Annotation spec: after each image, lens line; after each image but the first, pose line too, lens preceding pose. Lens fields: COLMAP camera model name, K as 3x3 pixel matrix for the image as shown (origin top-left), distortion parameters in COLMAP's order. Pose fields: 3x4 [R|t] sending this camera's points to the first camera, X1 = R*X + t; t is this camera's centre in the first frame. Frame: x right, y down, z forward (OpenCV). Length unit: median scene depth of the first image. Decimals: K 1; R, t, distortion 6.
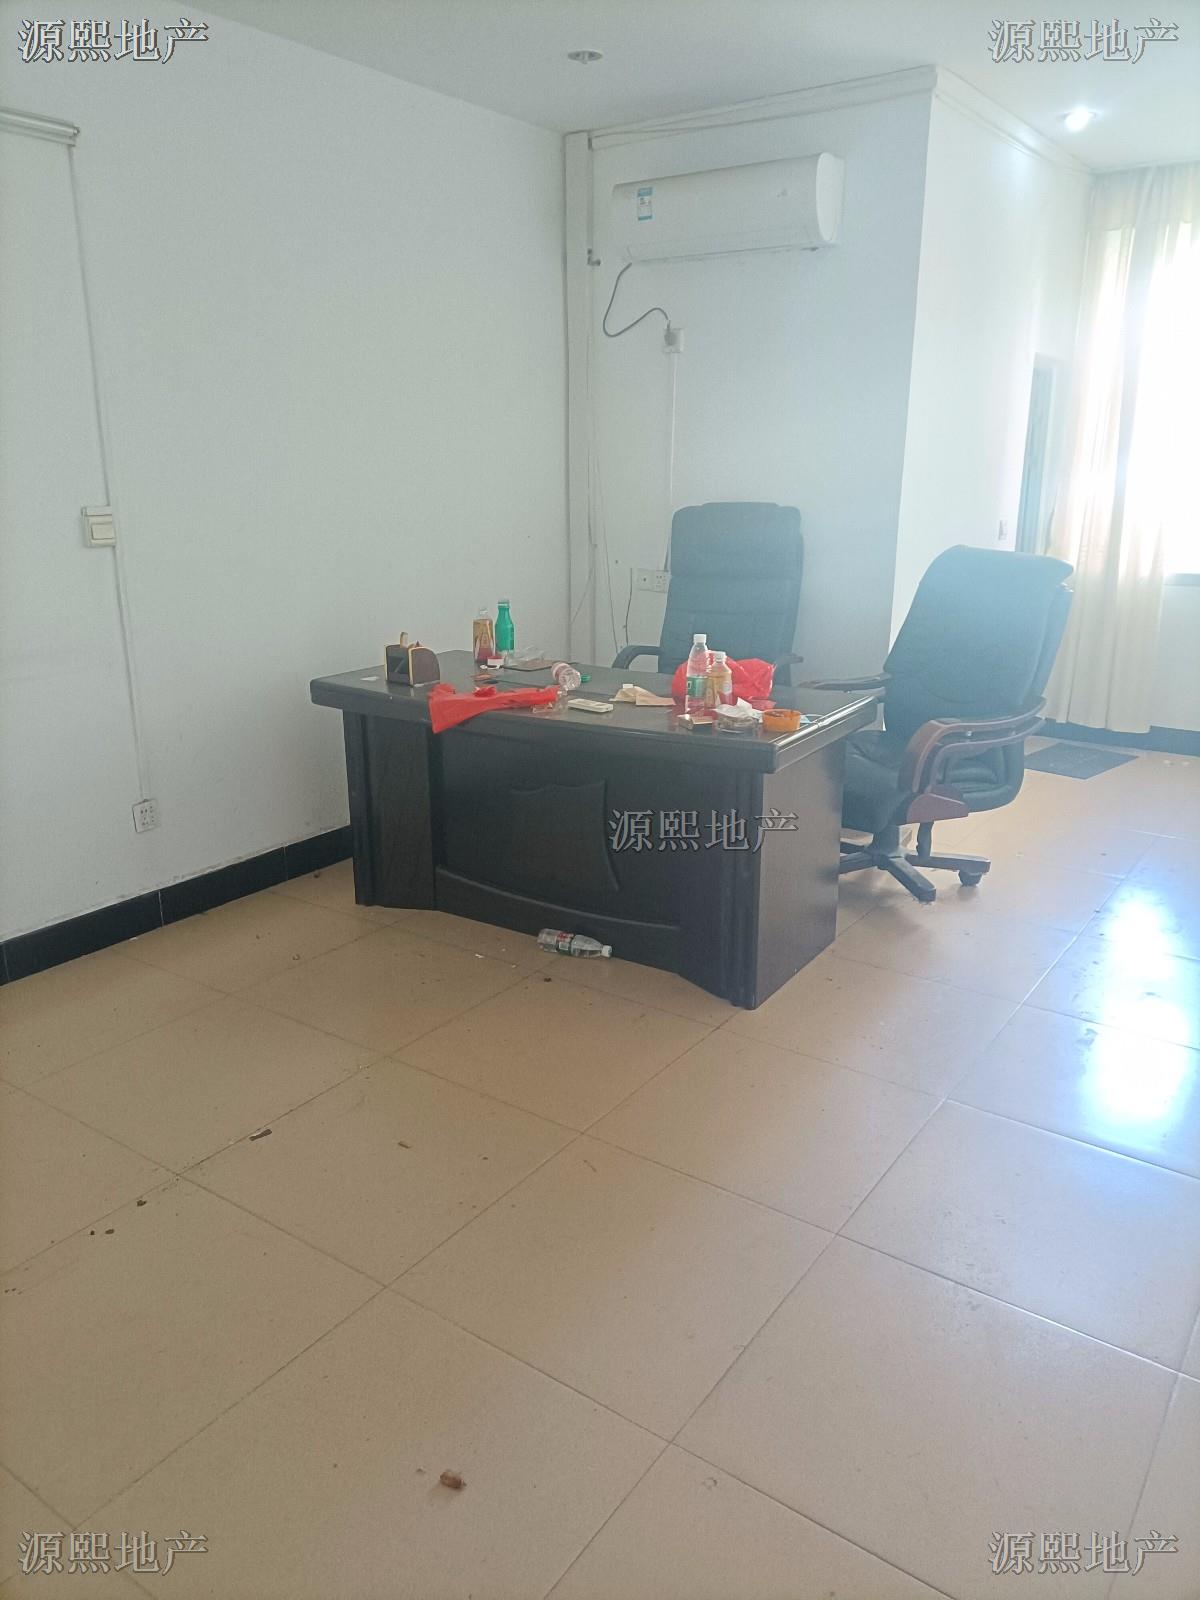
lens RADIAL K [[1186.2, 0, 600.7], [0, 1186.2, 800.5], [0, 0, 1]] dist [0.041356, -0.040632]
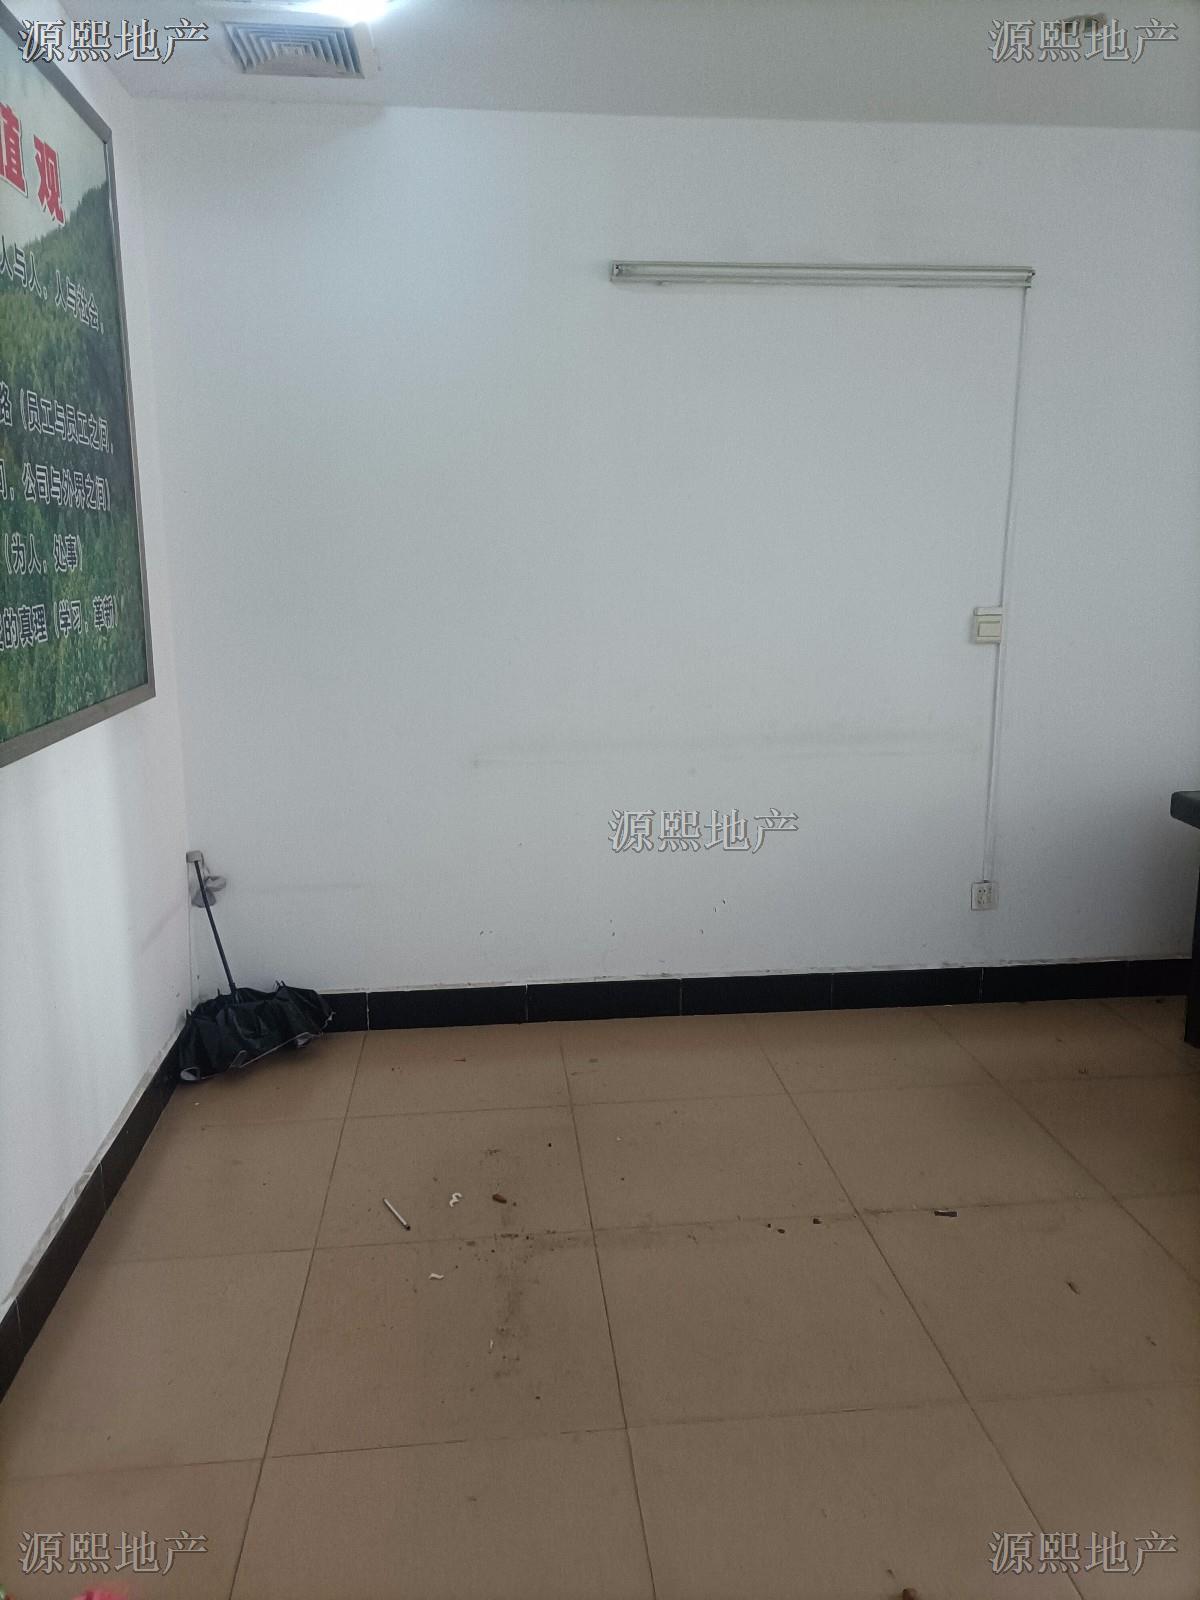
lens RADIAL K [[1186.2, 0, 601.4], [0, 1186.2, 800.5], [0, 0, 1]] dist [0.041356, -0.040632]
pose [[0.648914, 0.150883, -0.745751, 0.183641], [-0.211255, 0.977332, 0.013915, -0.013312], [0.730946, 0.148514, 0.666079, 0.041527]]
